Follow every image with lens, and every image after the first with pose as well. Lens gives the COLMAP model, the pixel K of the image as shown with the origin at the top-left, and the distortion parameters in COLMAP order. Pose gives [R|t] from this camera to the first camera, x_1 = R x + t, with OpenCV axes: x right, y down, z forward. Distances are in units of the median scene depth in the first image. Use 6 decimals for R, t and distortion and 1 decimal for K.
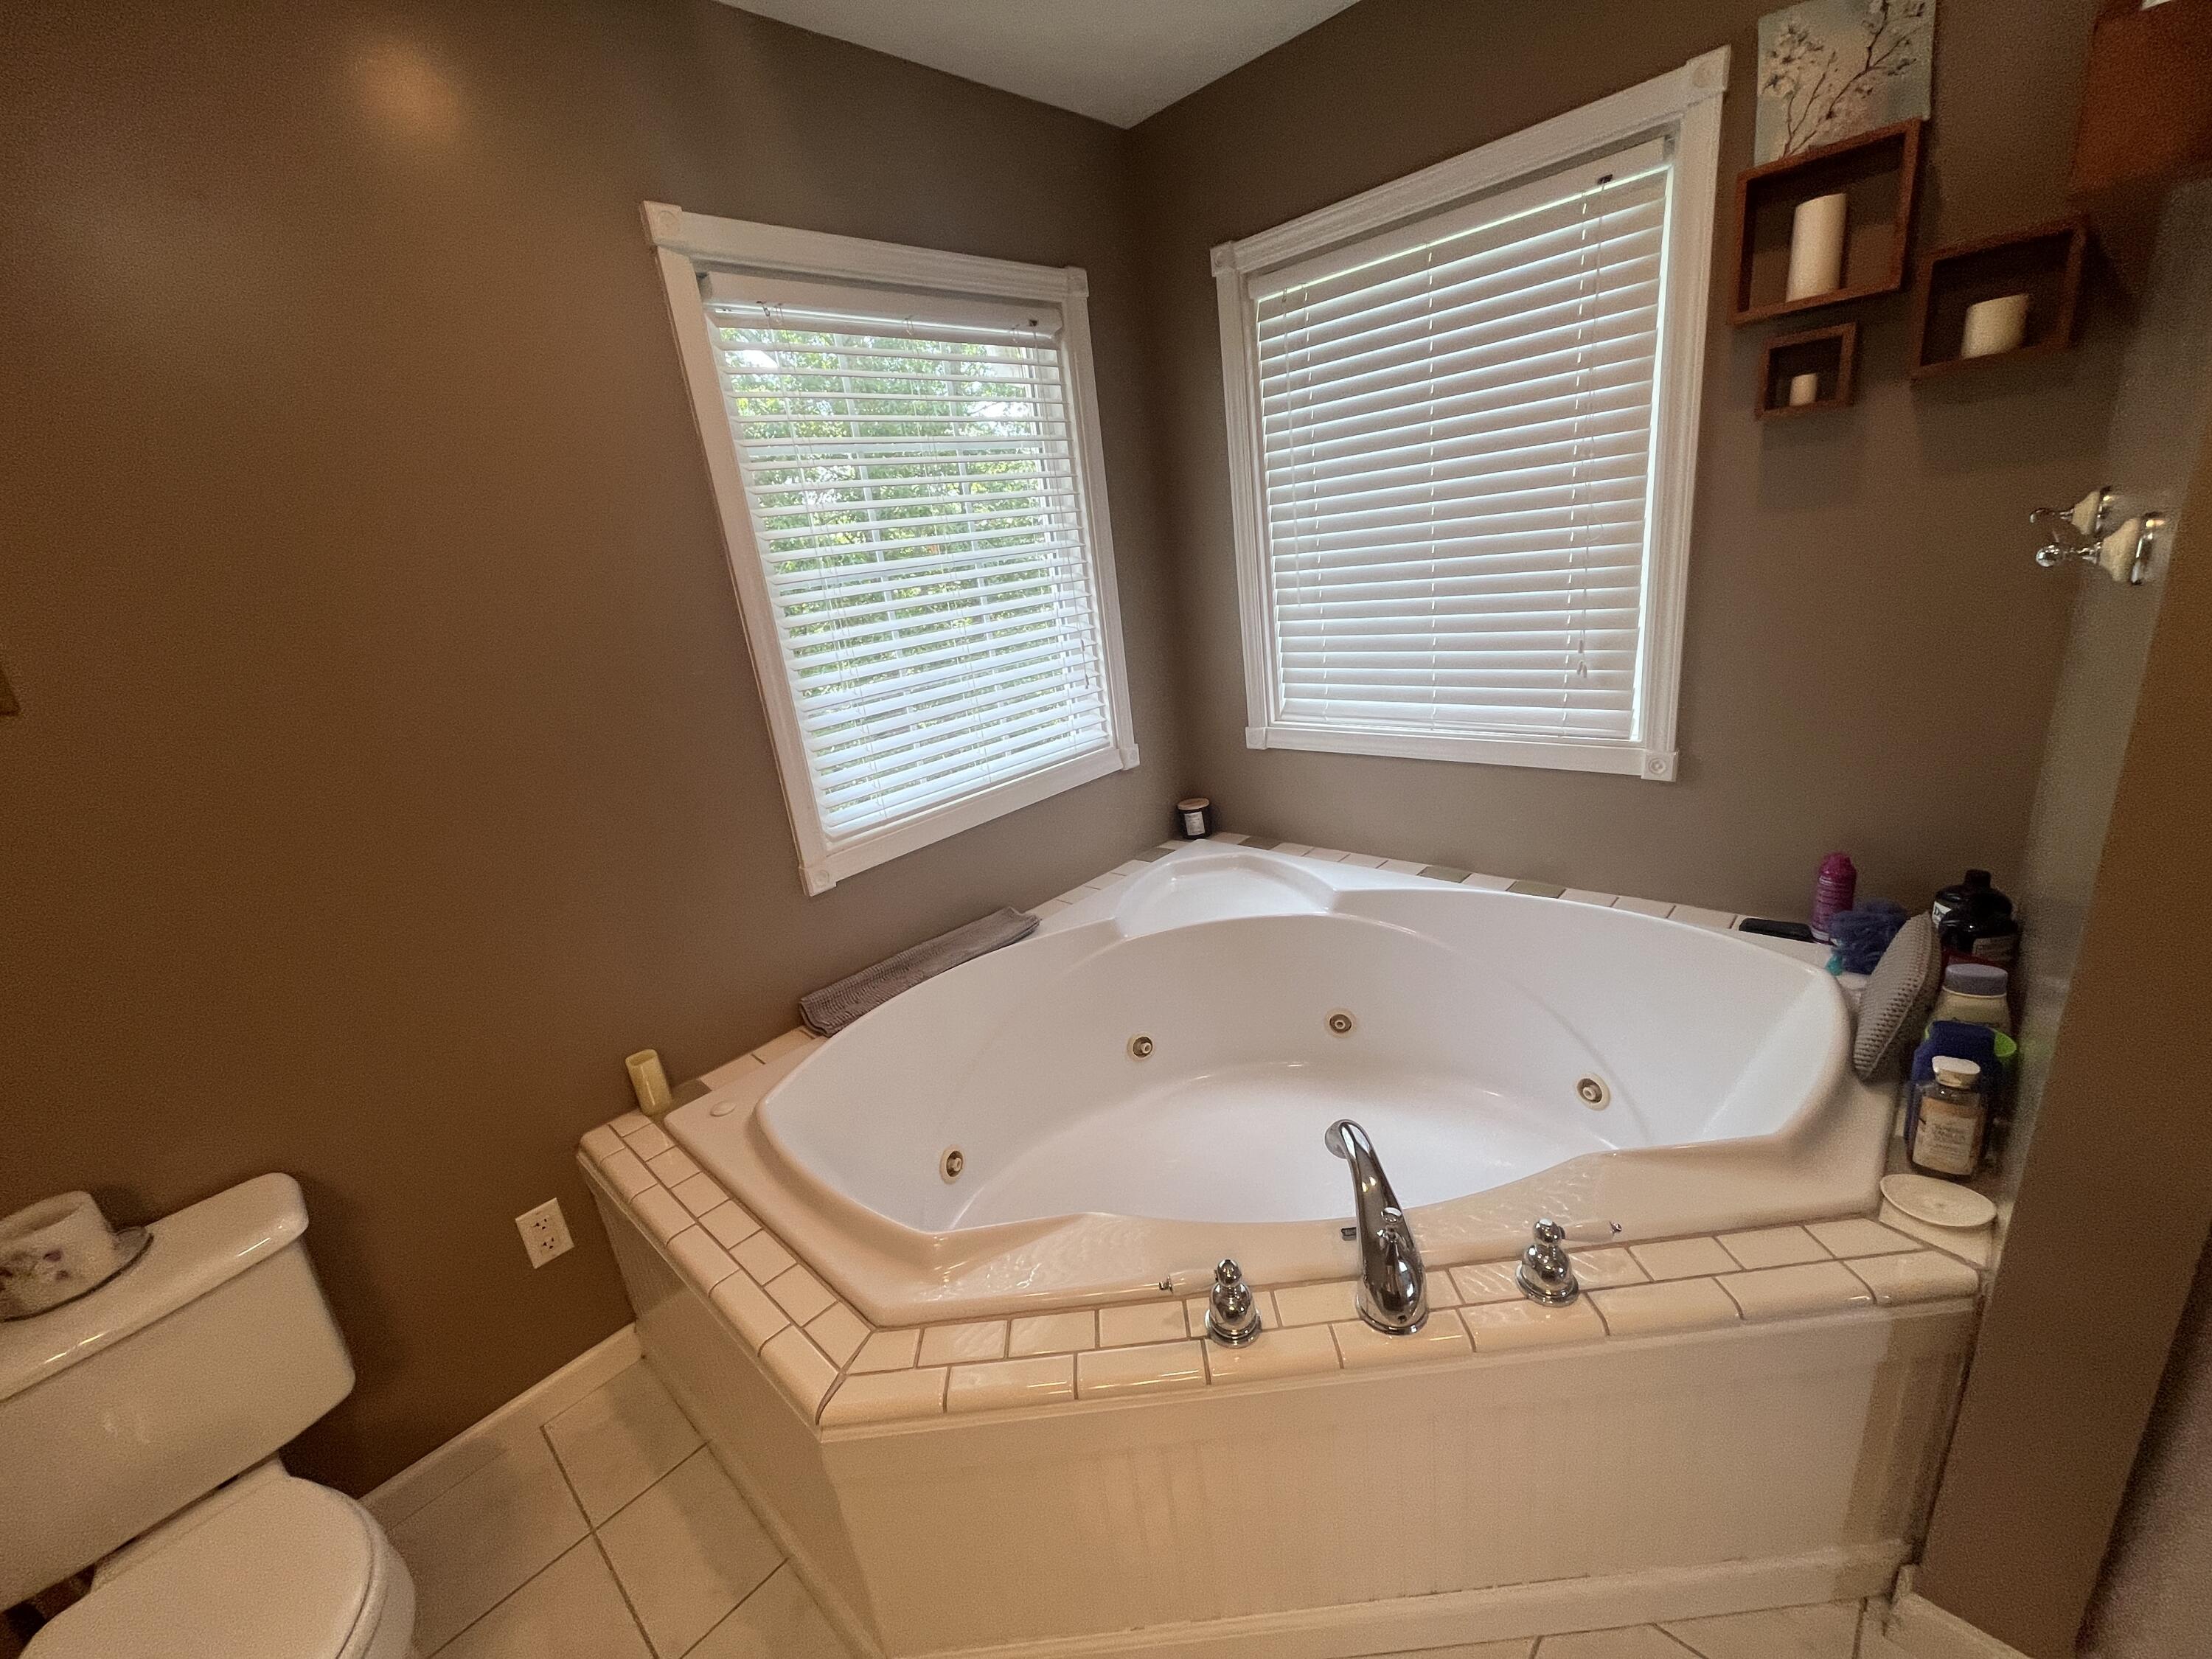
lens RADIAL K [[891.7, 0, 1101.8], [0, 891.7, 823.8], [0, 0, 1]] dist [0.000083, -0.000941]
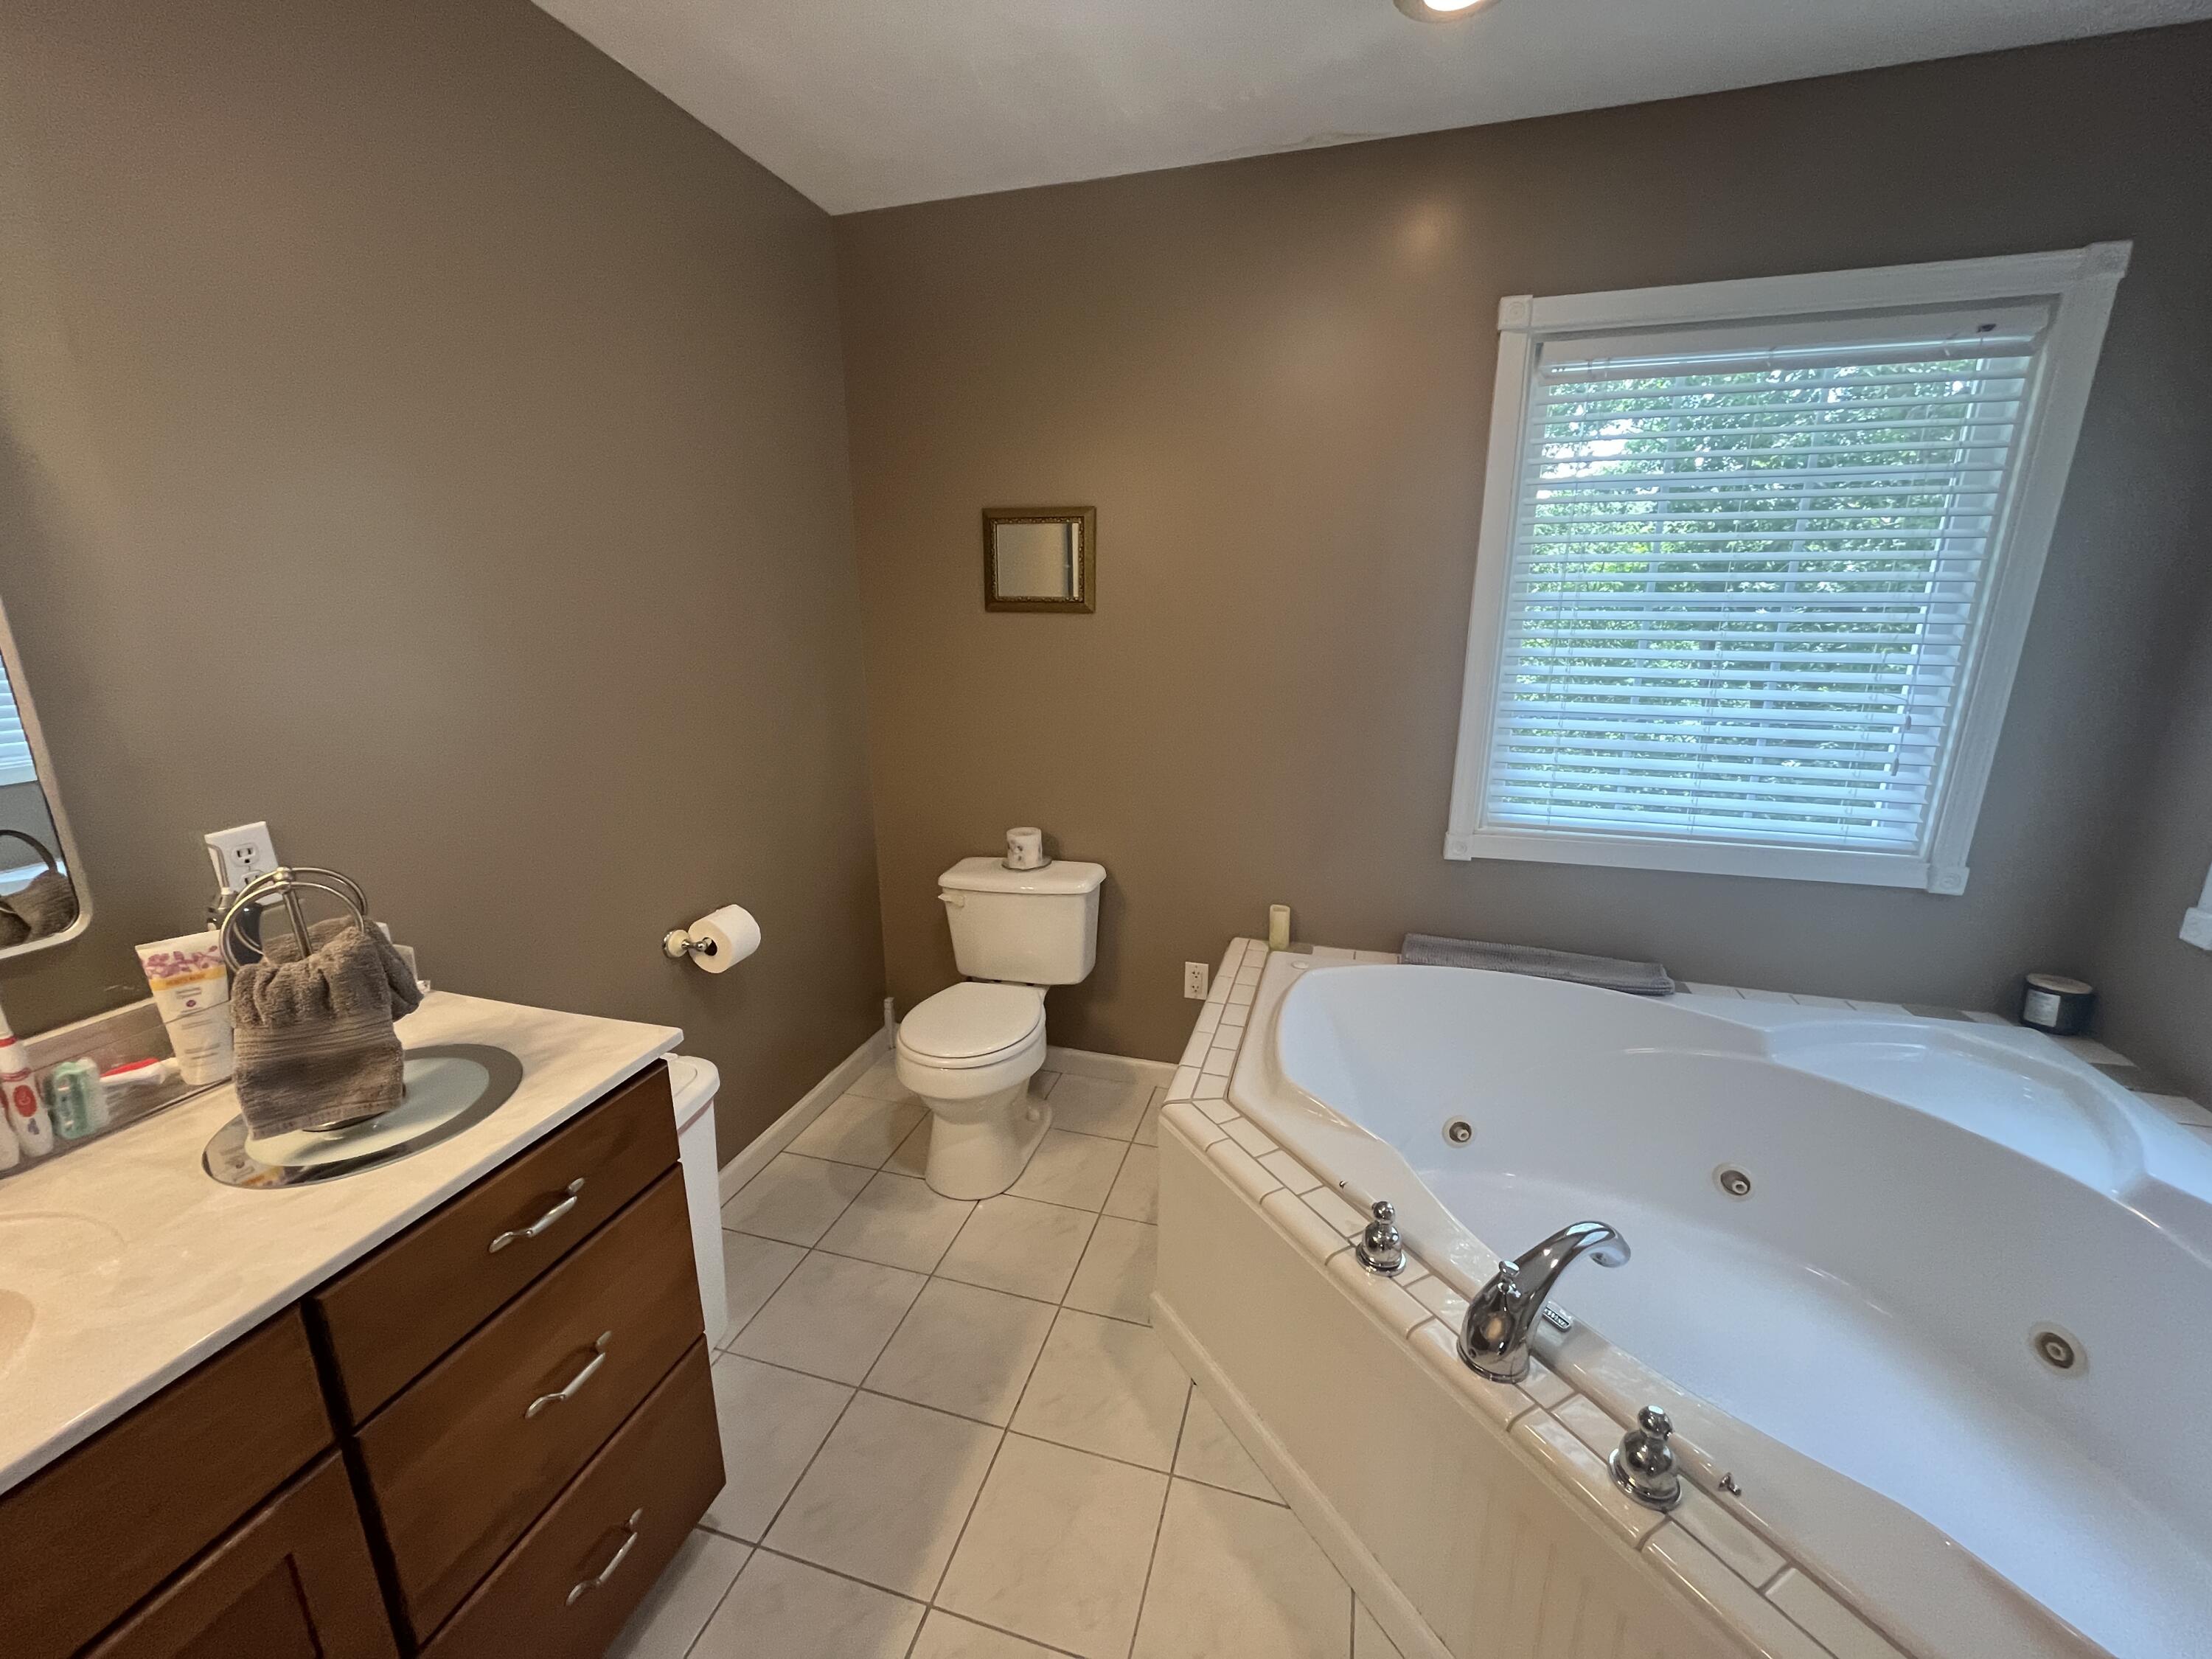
lens RADIAL K [[891.7, 0, 1104.1], [0, 891.7, 830.0], [0, 0, 1]] dist [0.000083, -0.000941]
pose [[0.459415, 0.348415, -0.817034, 0.365233], [-0.319794, 0.923049, 0.213805, -0.054736], [0.828655, 0.163057, 0.535484, -0.024771]]
